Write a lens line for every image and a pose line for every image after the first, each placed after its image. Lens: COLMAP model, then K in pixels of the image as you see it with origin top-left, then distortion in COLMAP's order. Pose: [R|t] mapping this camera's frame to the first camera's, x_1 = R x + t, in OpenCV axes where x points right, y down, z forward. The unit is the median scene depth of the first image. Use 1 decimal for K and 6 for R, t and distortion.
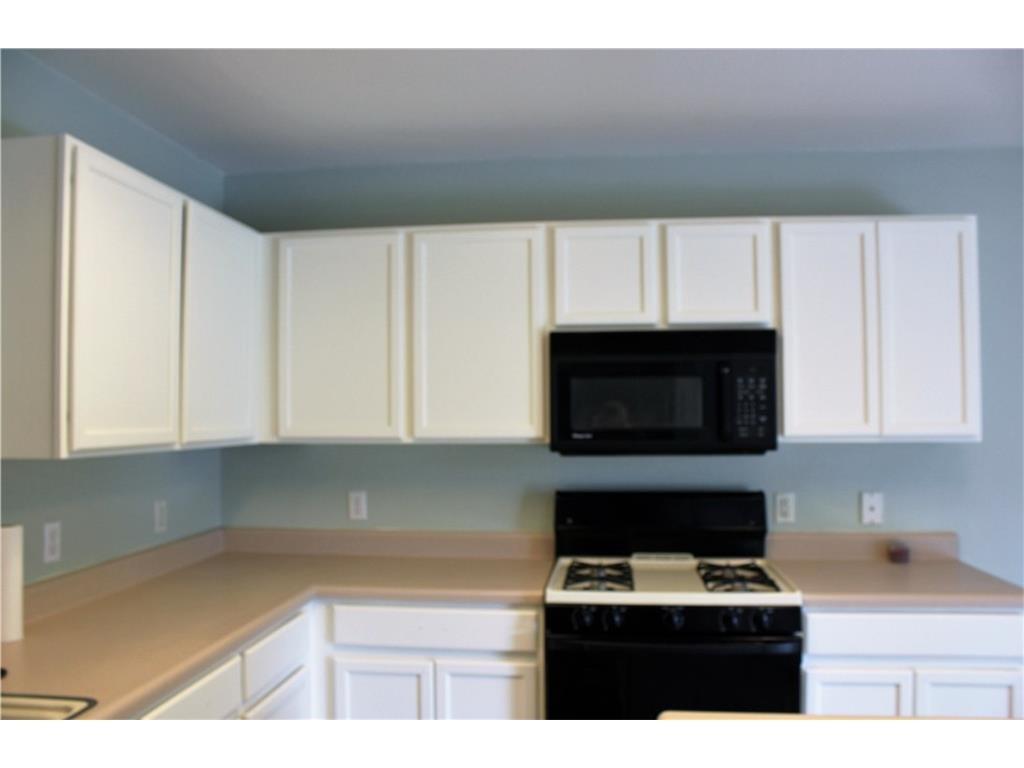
lens RADIAL K [[894.2, 0, 514.5], [0, 894.2, 388.9], [0, 0, 1]] dist [-0.183067, 0.197570]
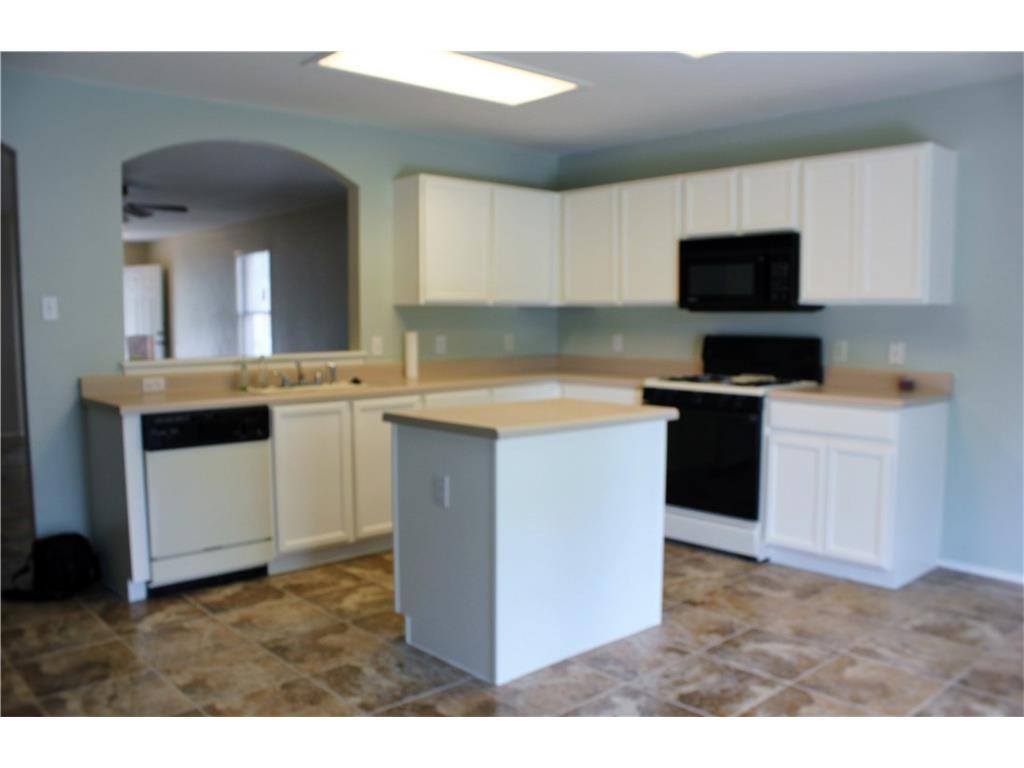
lens RADIAL K [[894.2, 0, 514.5], [0, 894.2, 388.9], [0, 0, 1]] dist [-0.183067, 0.197570]
pose [[0.755682, 0.060191, -0.652167, 0.935372], [0.012912, 0.994205, 0.106721, 0.036950], [0.654812, -0.089068, 0.750525, -0.527225]]
